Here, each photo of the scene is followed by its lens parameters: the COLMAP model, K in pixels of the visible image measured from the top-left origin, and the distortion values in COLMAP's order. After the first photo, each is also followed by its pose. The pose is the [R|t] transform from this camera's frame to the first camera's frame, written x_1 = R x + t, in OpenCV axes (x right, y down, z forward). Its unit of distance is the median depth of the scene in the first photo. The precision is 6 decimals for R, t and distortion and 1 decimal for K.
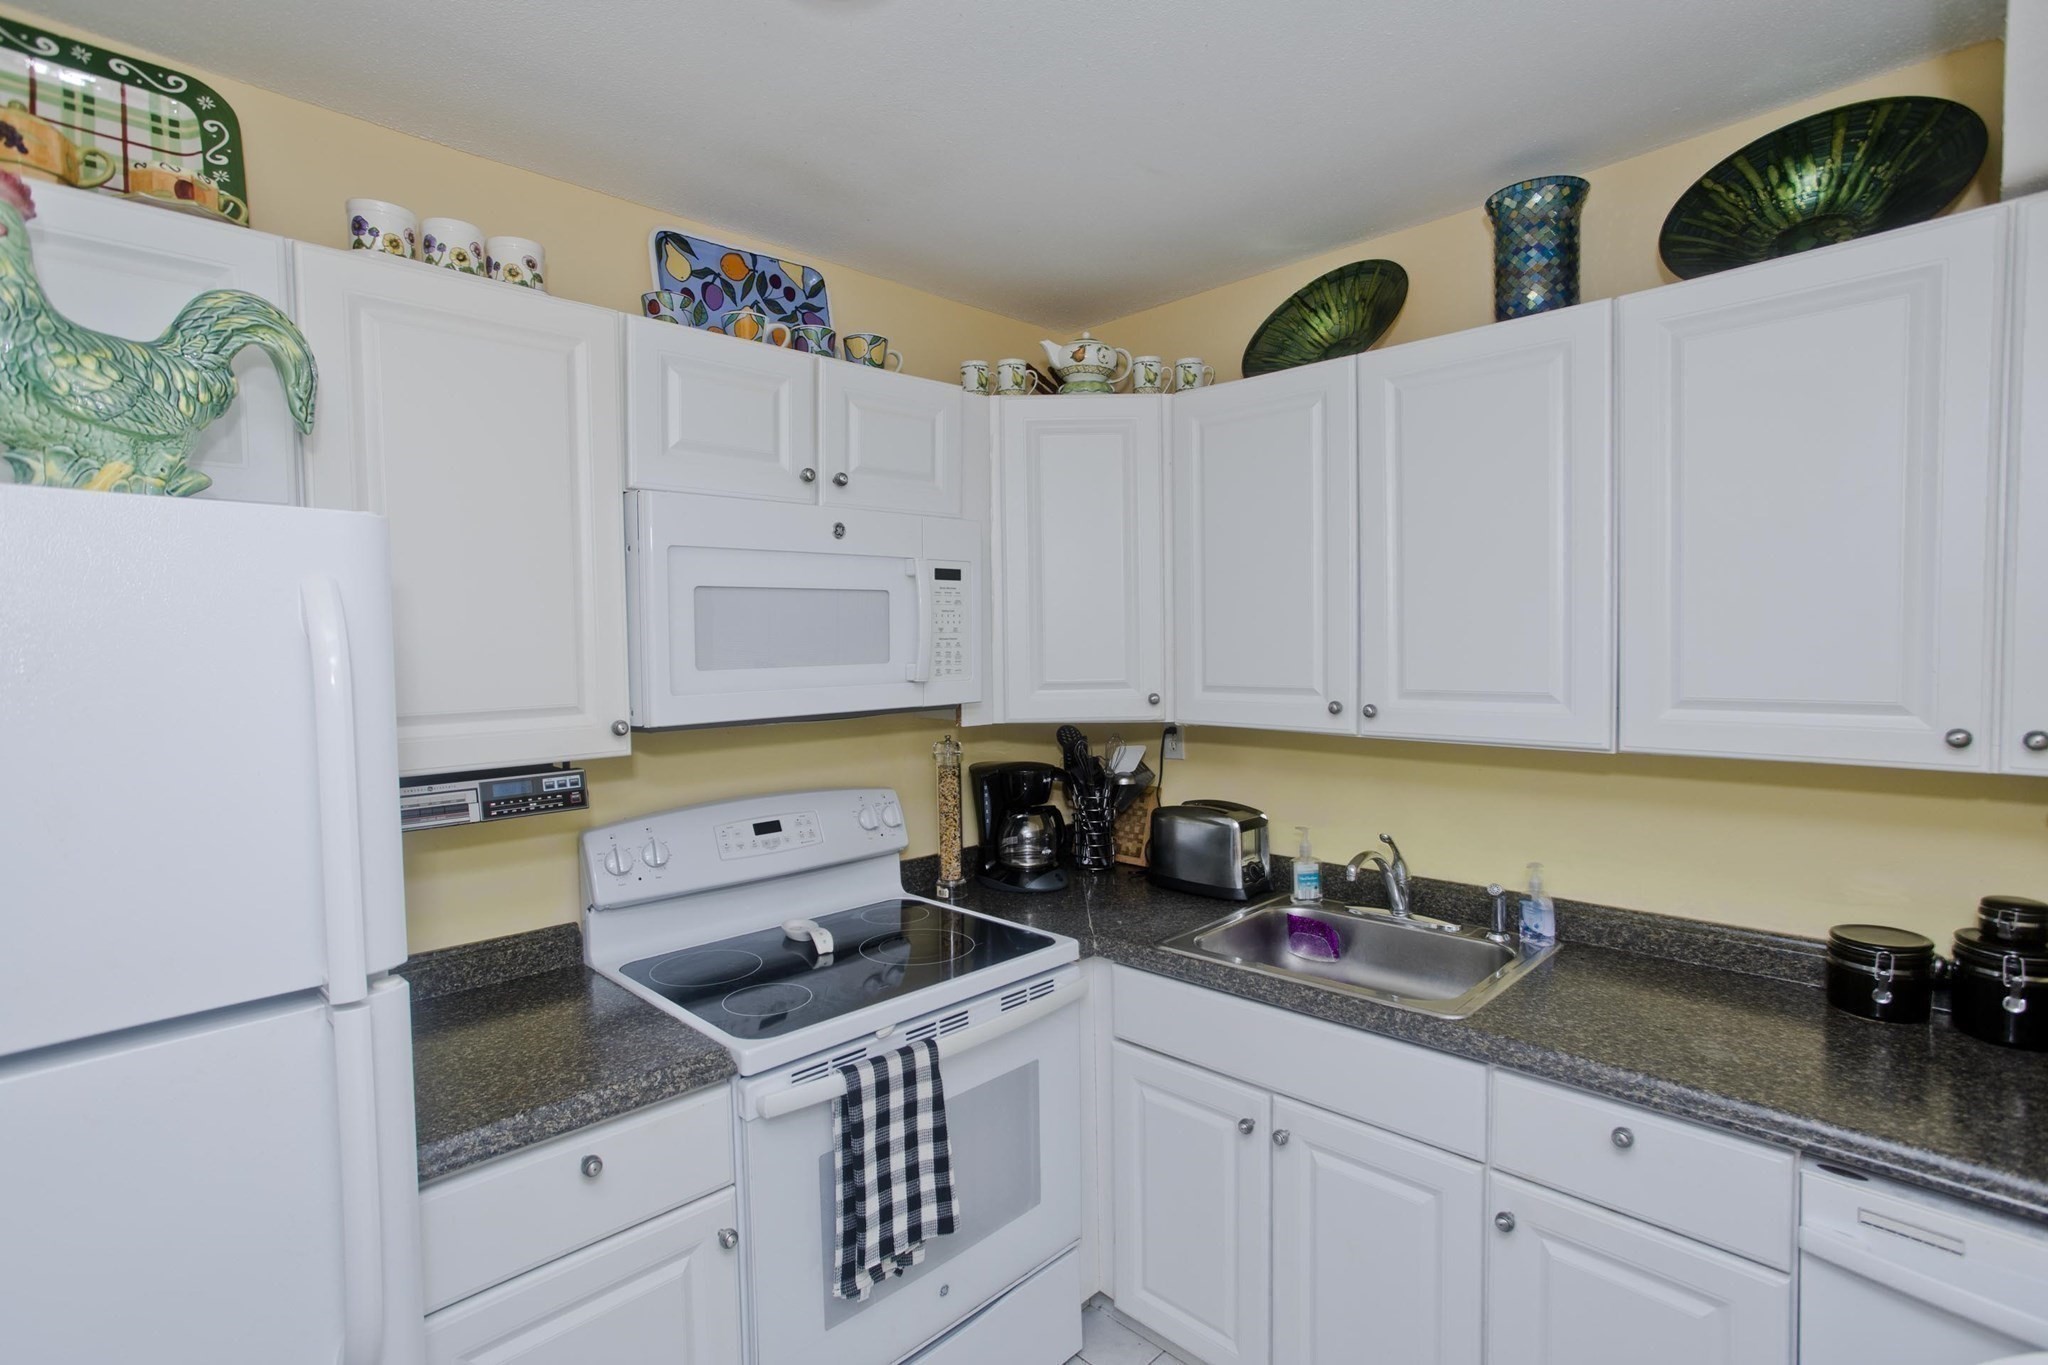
lens RADIAL K [[978.0, 0, 1024.0], [0, 978.0, 682.5], [0, 0, 1]] dist [-0.058735, 0.032471]
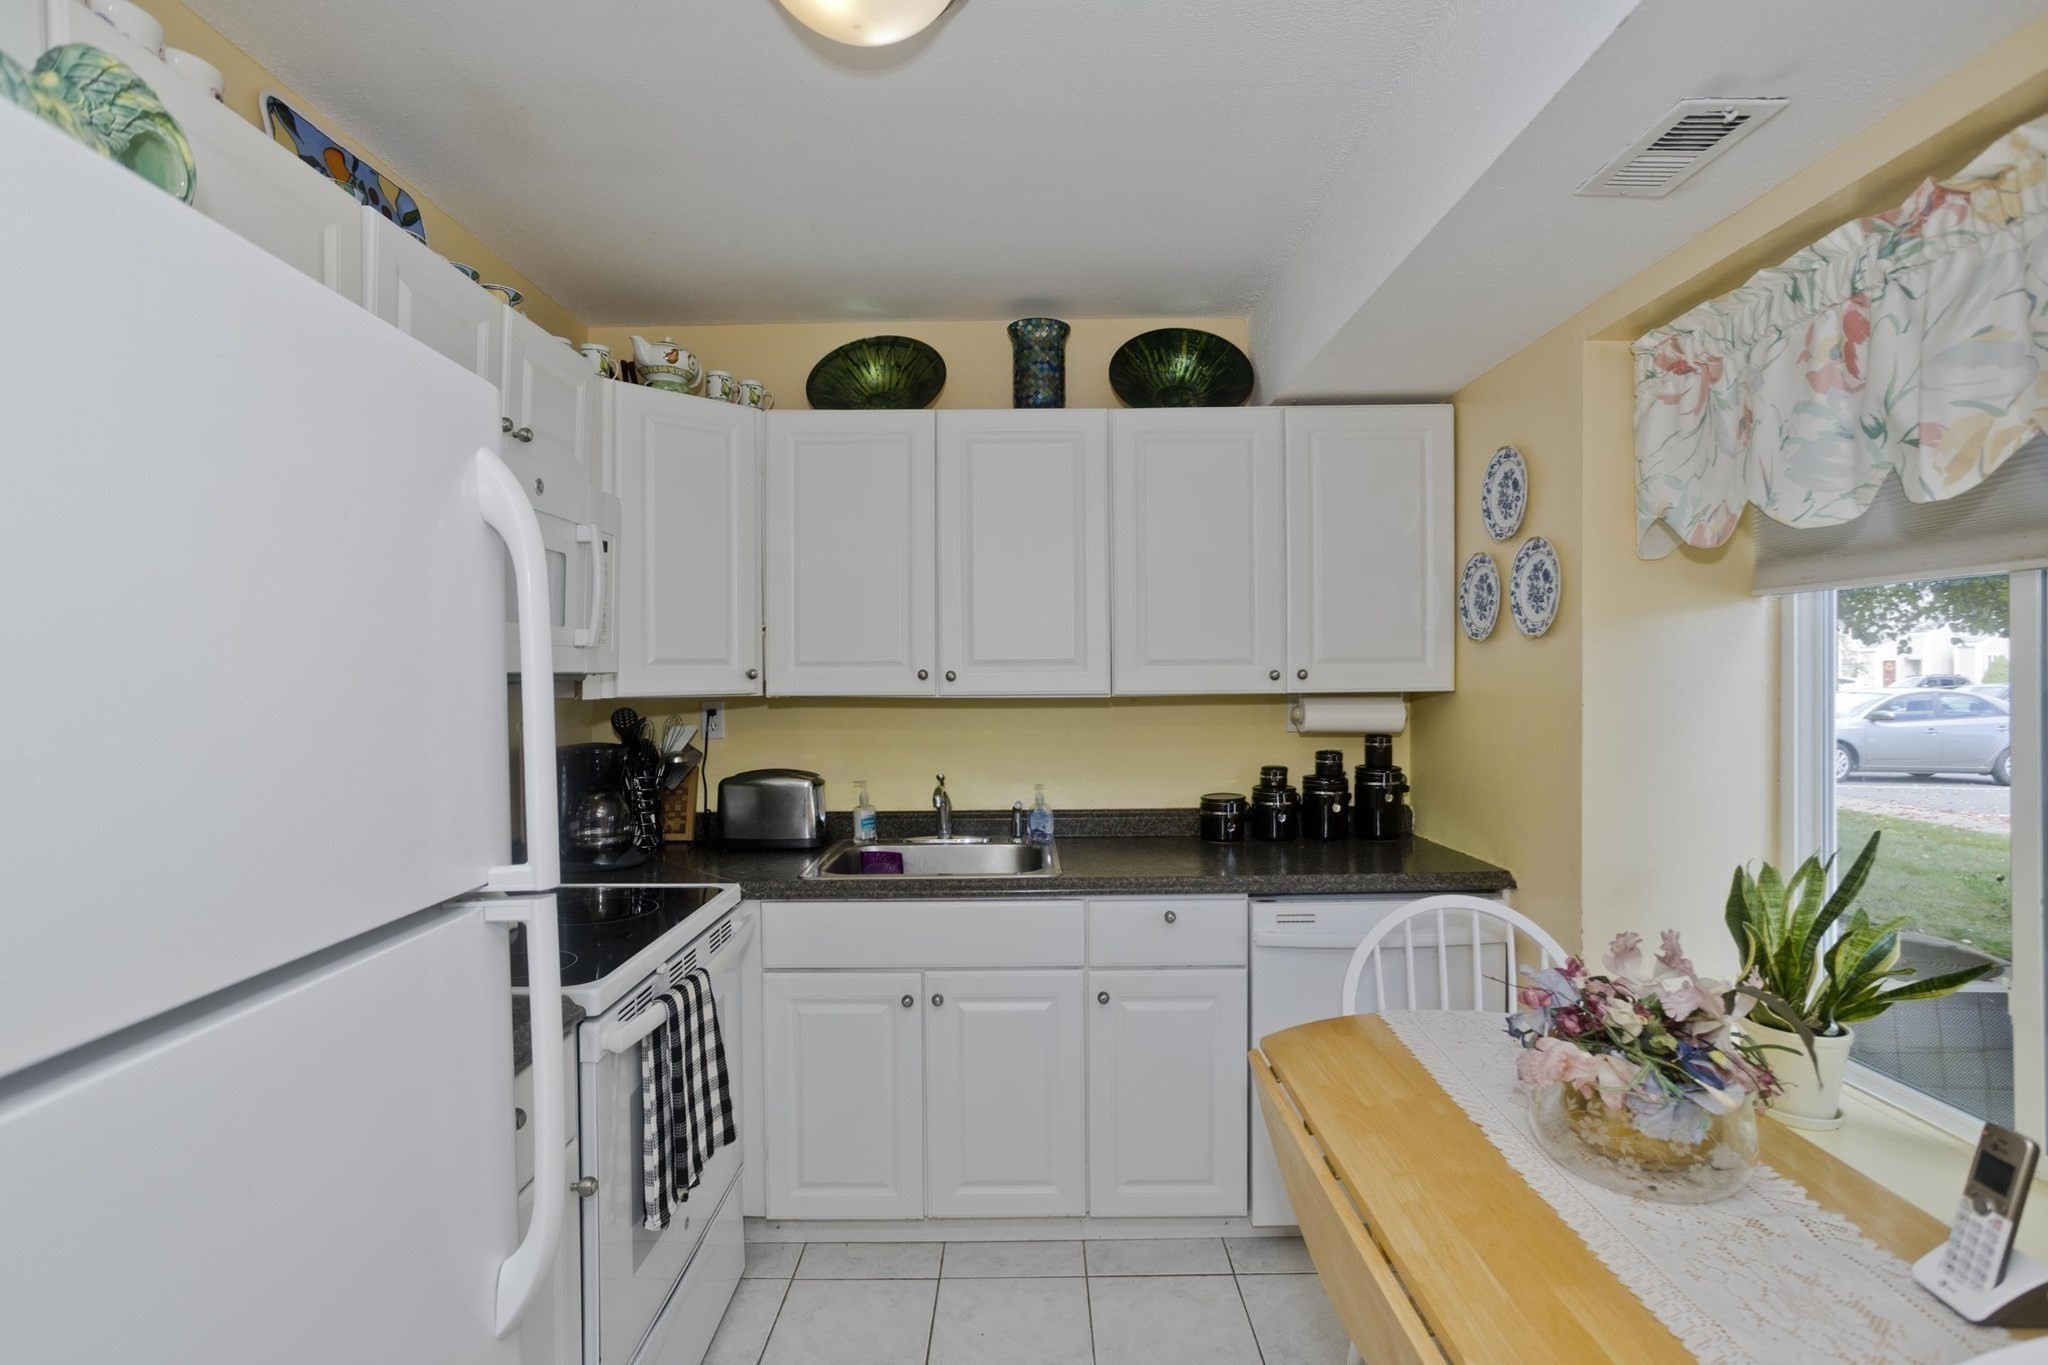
lens RADIAL K [[978.0, 0, 1024.0], [0, 978.0, 682.5], [0, 0, 1]] dist [-0.058735, 0.032471]
pose [[0.705186, 0.003587, 0.709013, -0.525667], [0.026102, 0.999178, -0.031015, 0.082110], [-0.708542, 0.040378, 0.704513, -0.017958]]
